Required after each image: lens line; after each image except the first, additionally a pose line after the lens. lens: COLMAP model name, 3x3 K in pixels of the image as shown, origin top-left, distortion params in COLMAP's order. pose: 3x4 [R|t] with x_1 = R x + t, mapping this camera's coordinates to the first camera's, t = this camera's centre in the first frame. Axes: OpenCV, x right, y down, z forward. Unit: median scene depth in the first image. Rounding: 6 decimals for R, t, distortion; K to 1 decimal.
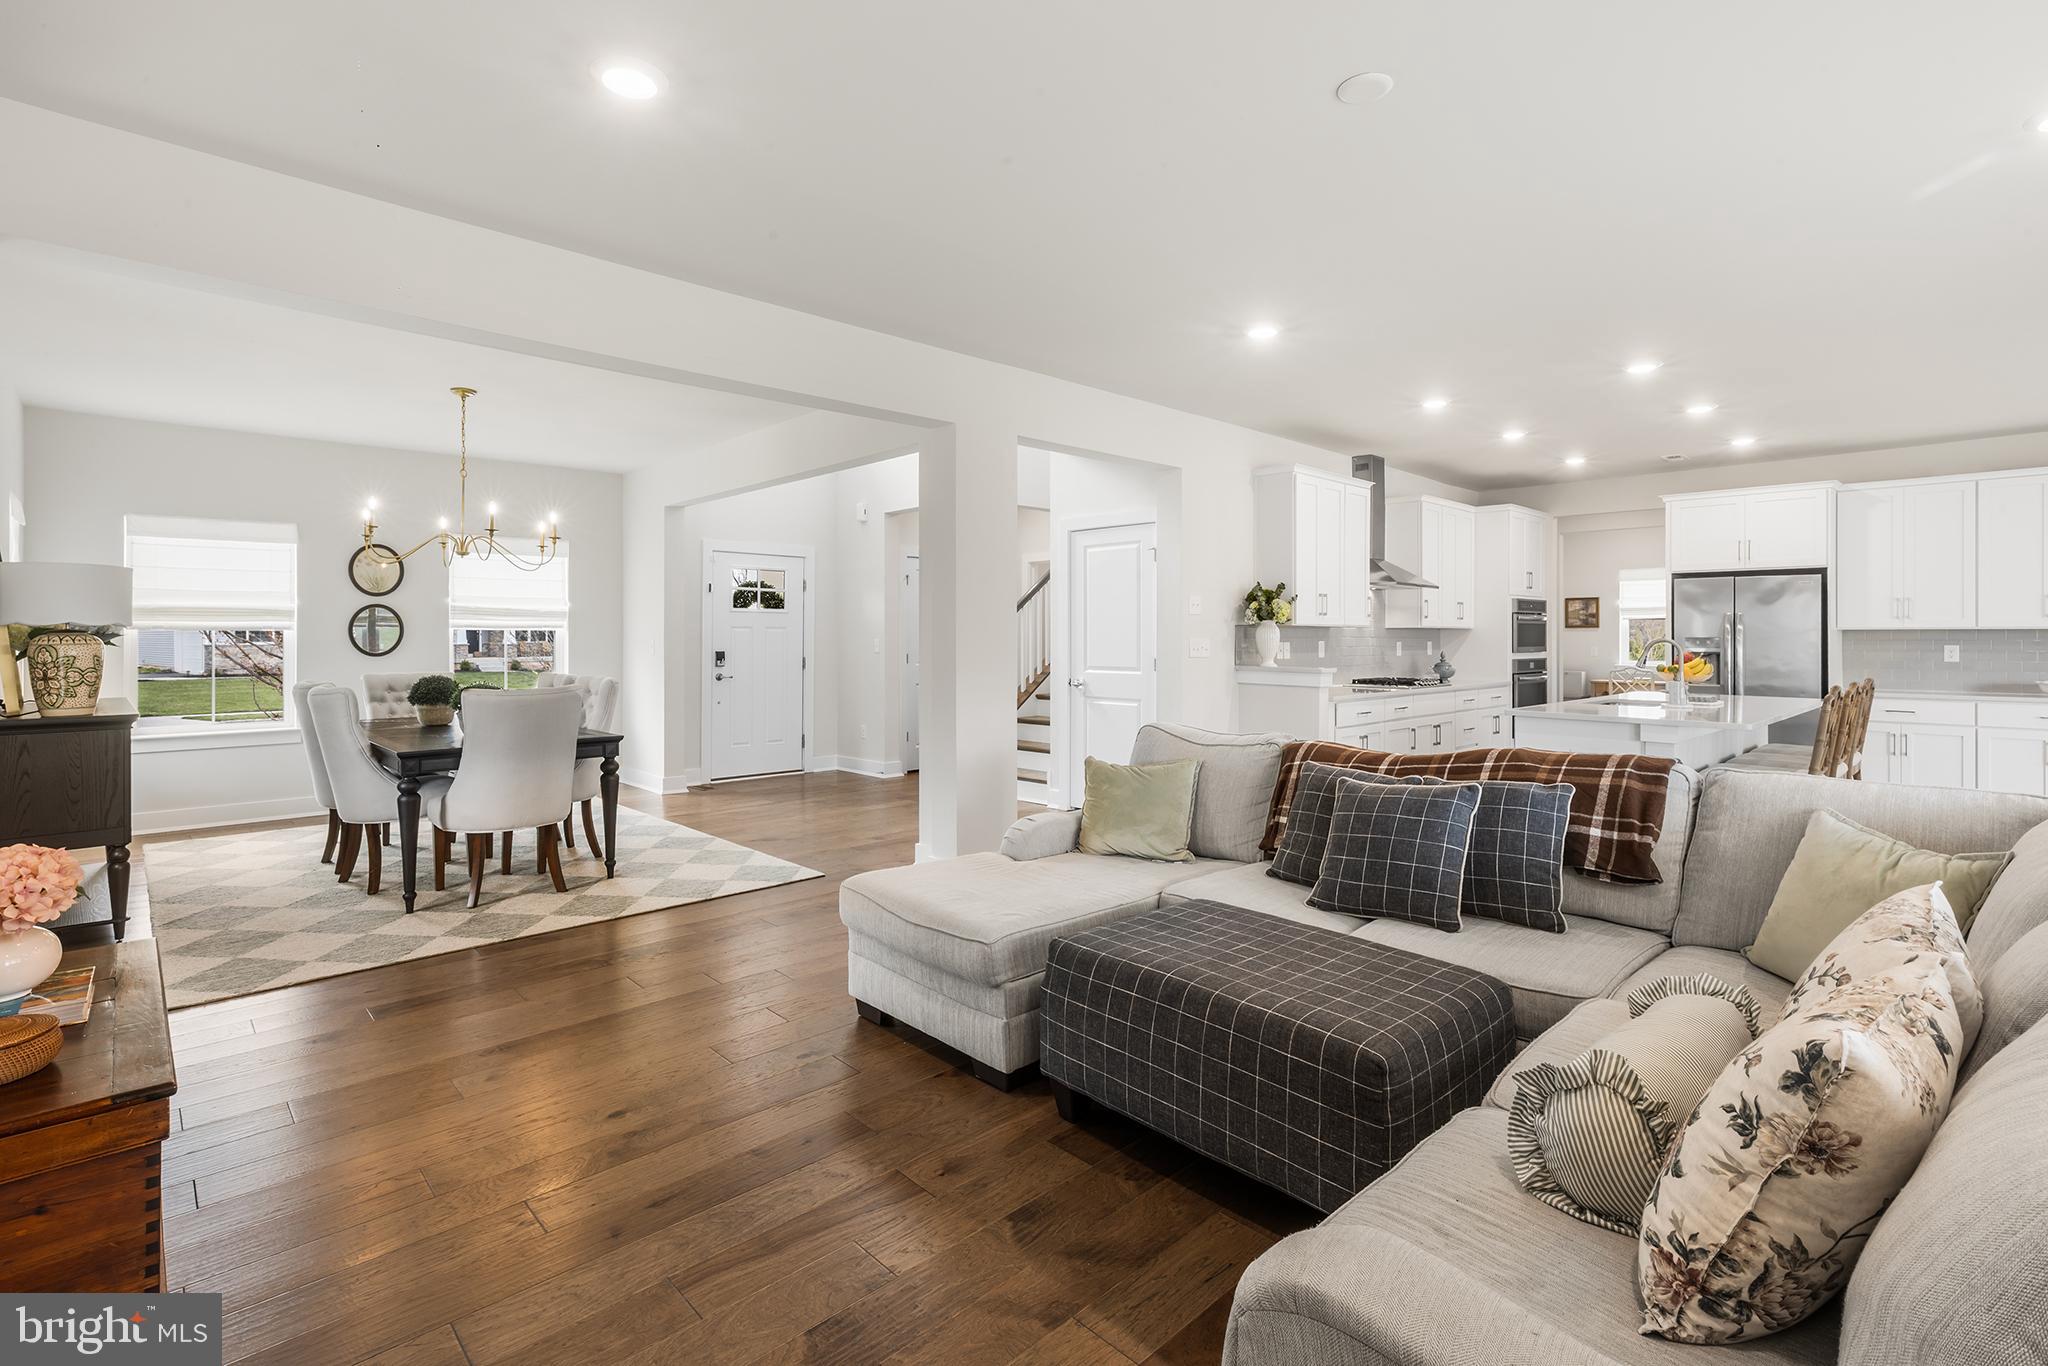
lens RADIAL K [[930.9, 0, 1034.5], [0, 930.9, 632.0], [0, 0, 1]] dist [-0.001265, 0.001863]
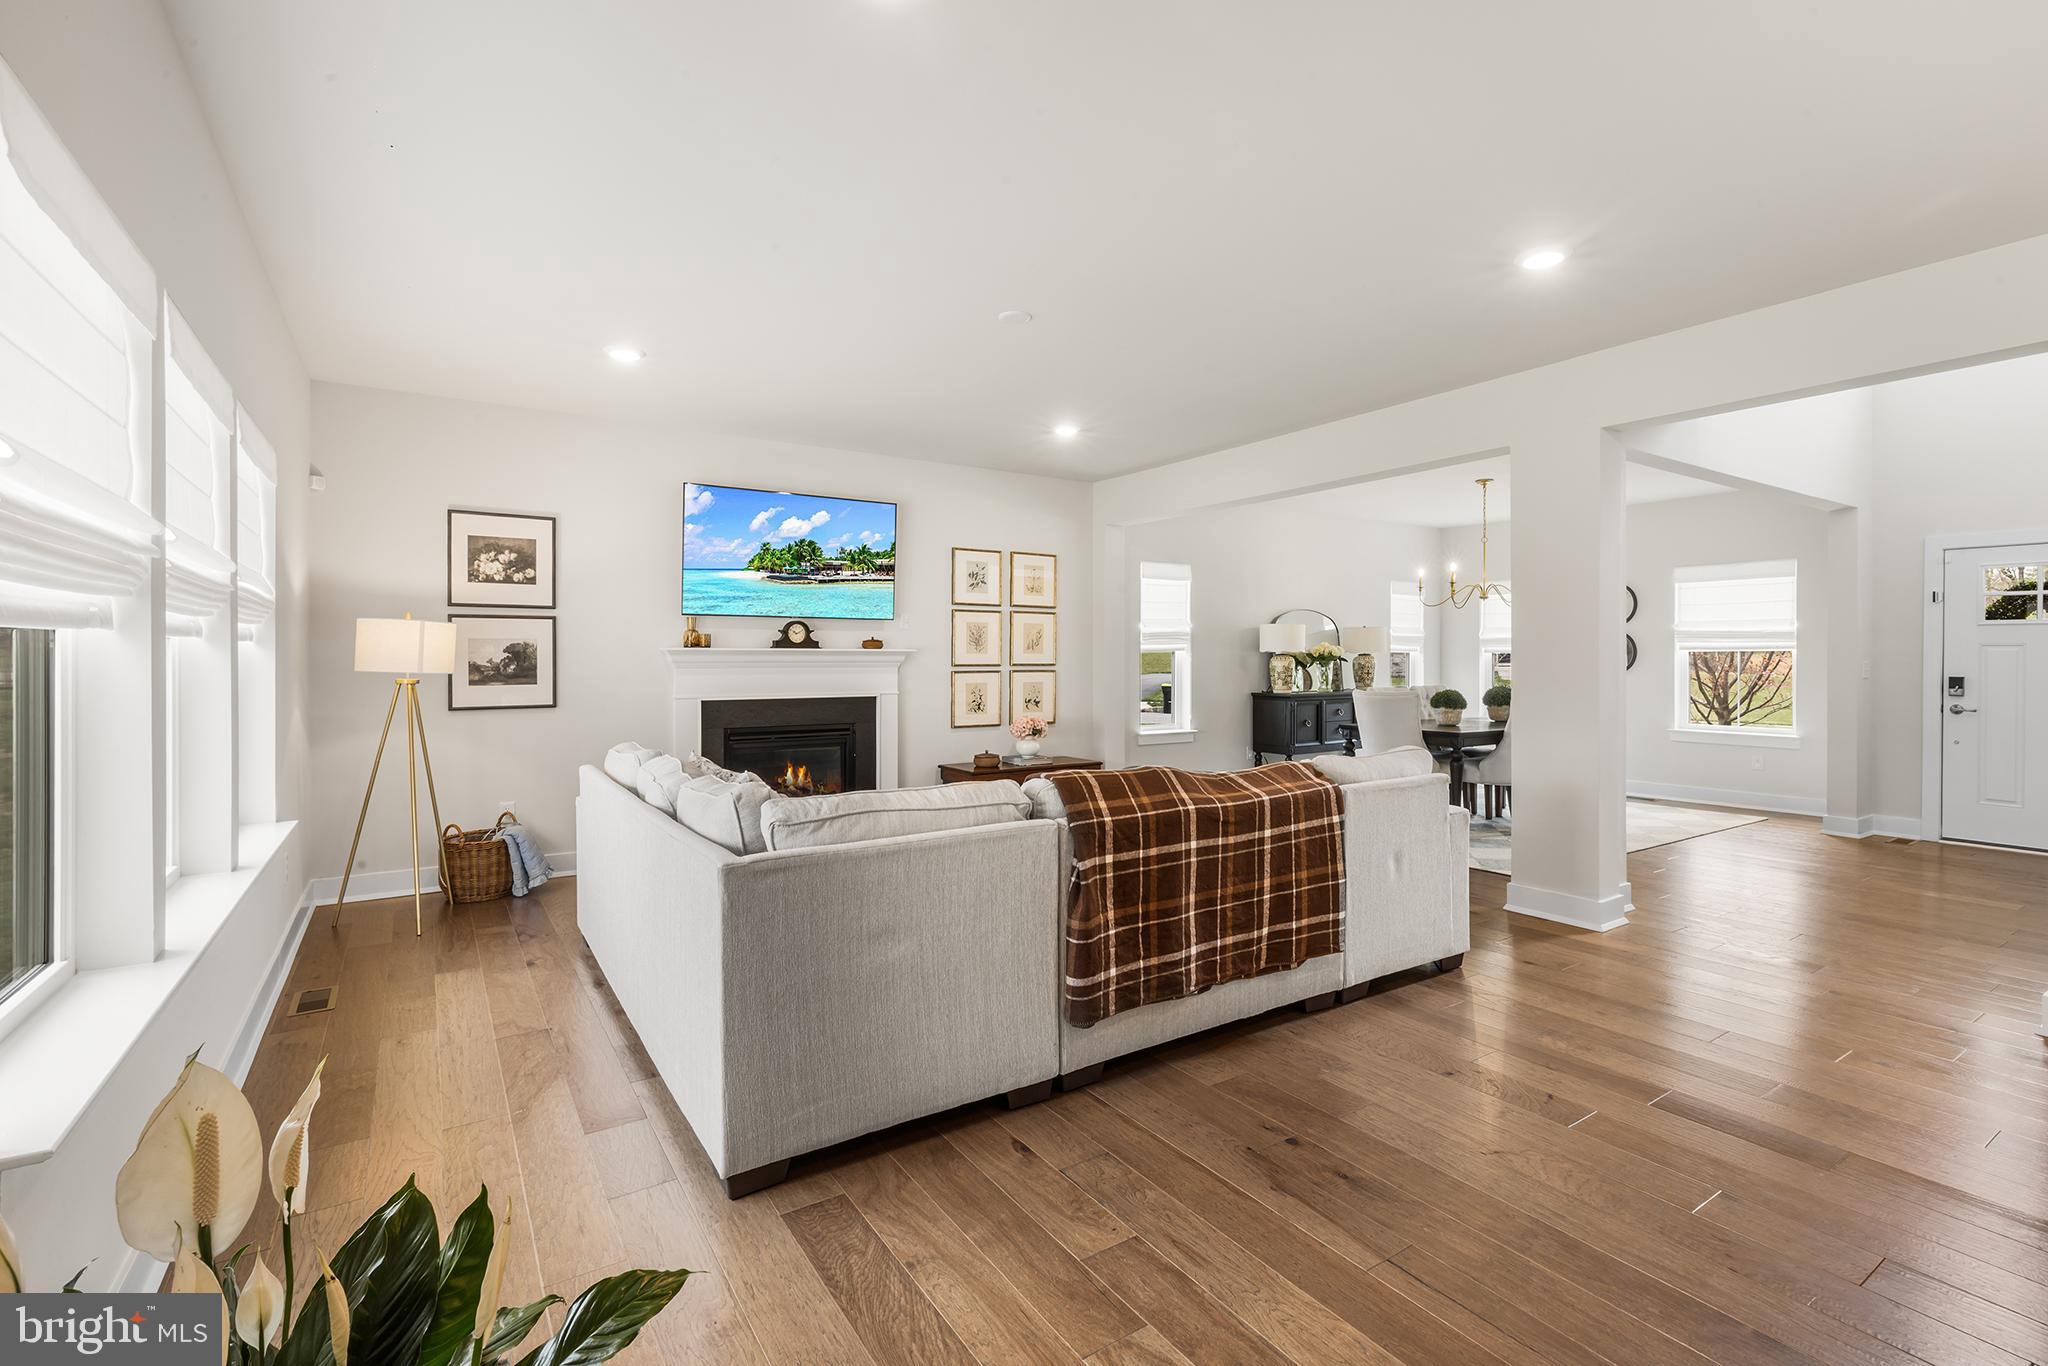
lens RADIAL K [[930.9, 0, 1028.4], [0, 930.9, 650.2], [0, 0, 1]] dist [-0.001265, 0.001863]
pose [[-0.182399, -0.007216, -0.983198, 0.670517], [0.004232, 0.999958, -0.008124, 0.001857], [0.983215, -0.005643, -0.182361, 0.445637]]
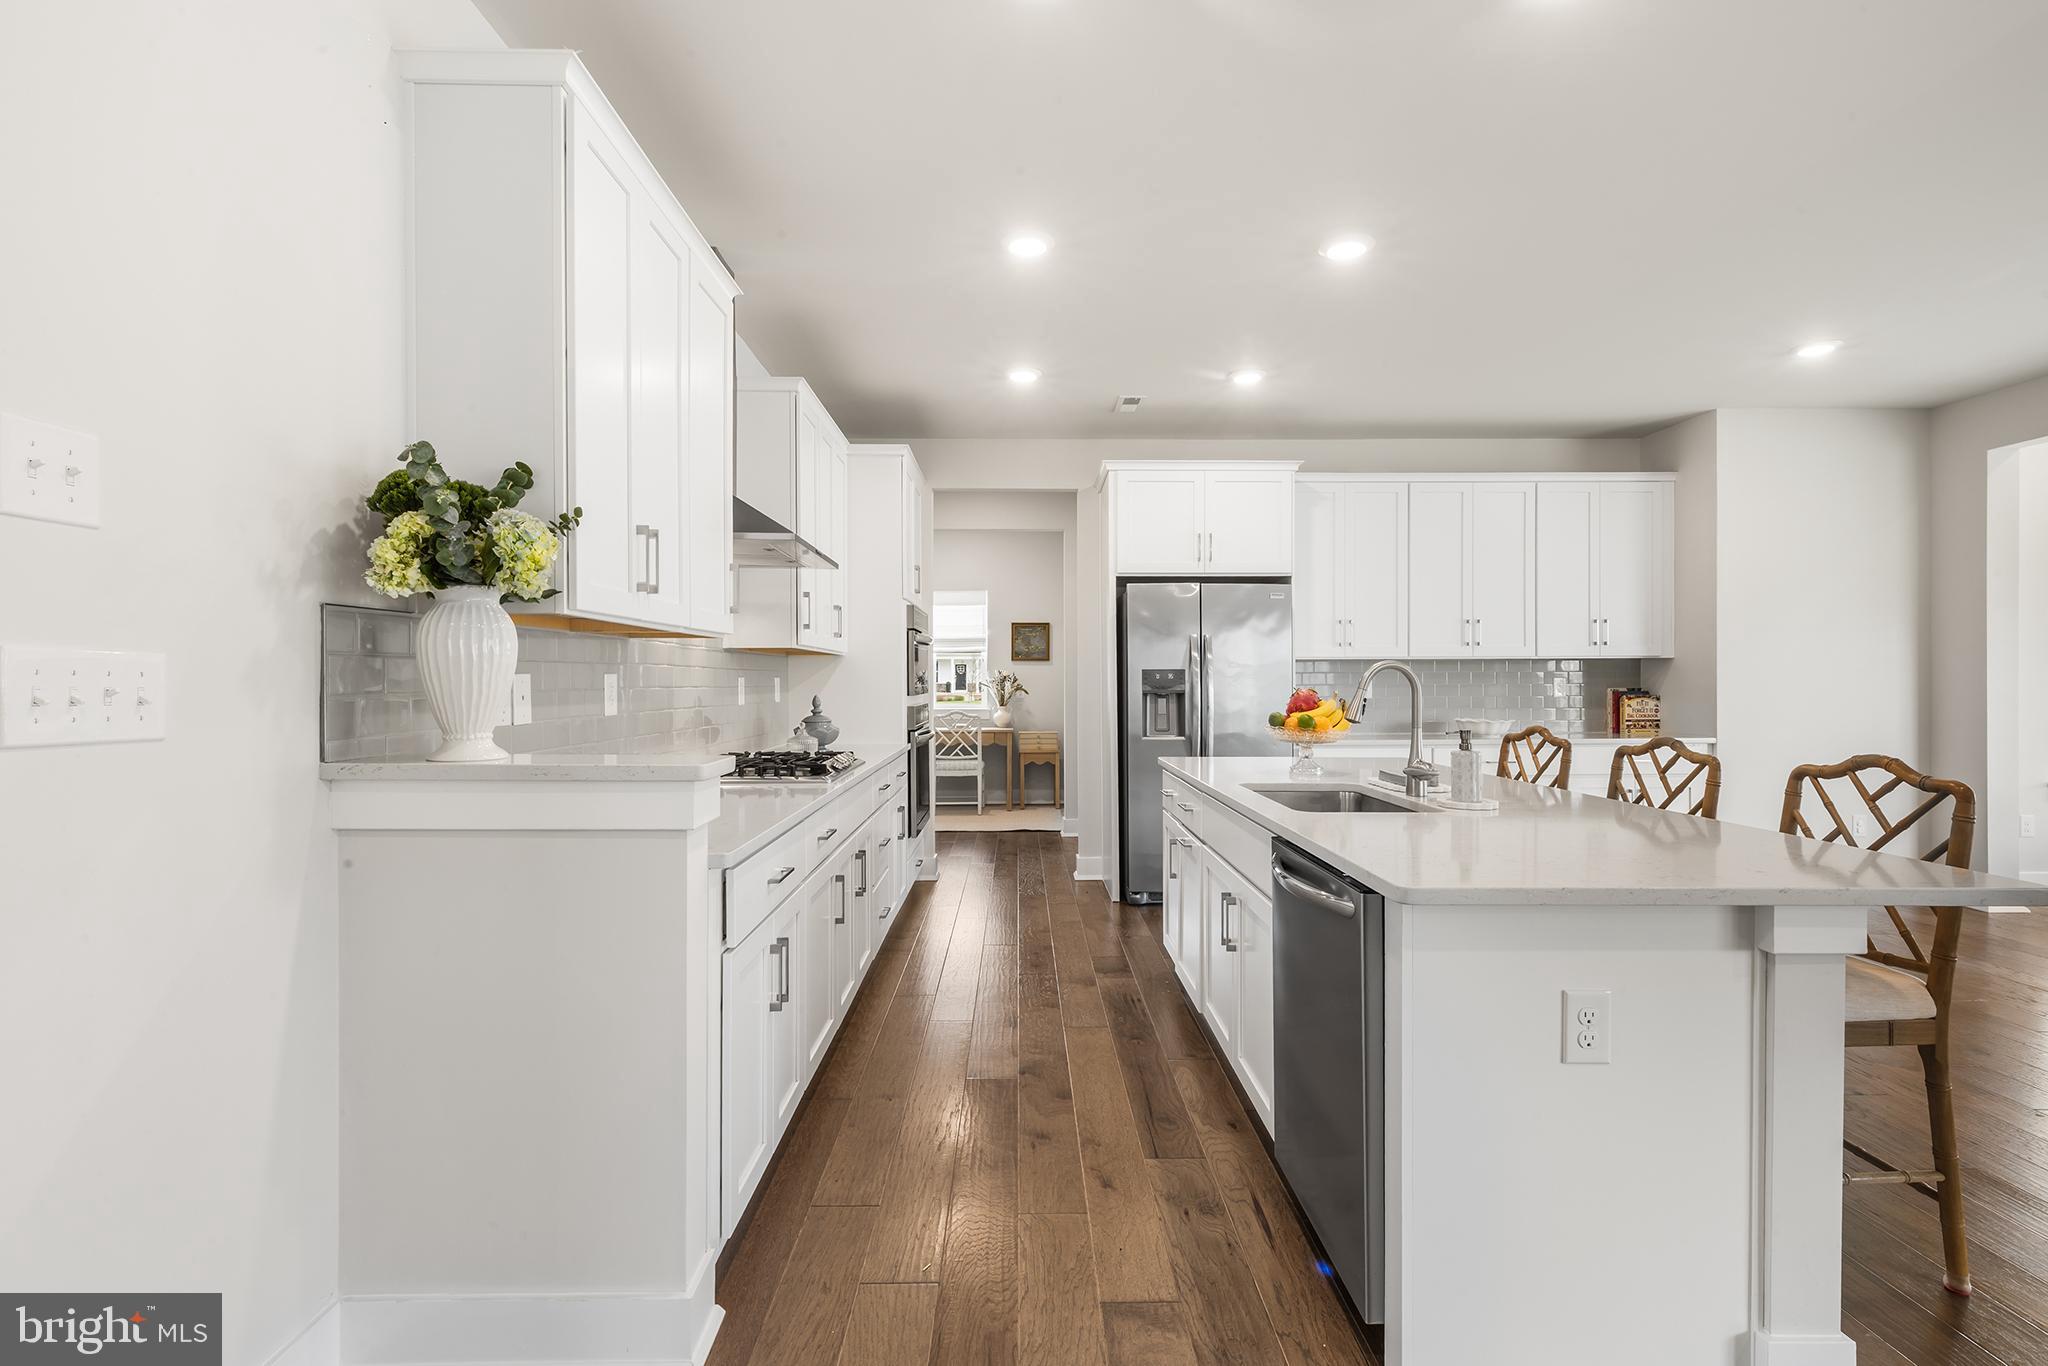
lens RADIAL K [[930.9, 0, 1014.2], [0, 930.9, 680.8], [0, 0, 1]] dist [-0.001265, 0.001863]
pose [[0.692096, -0.003366, 0.721798, 0.147486], [-0.000397, 0.999987, 0.005045, 0.011212], [-0.721805, -0.003778, 0.692086, 0.623551]]
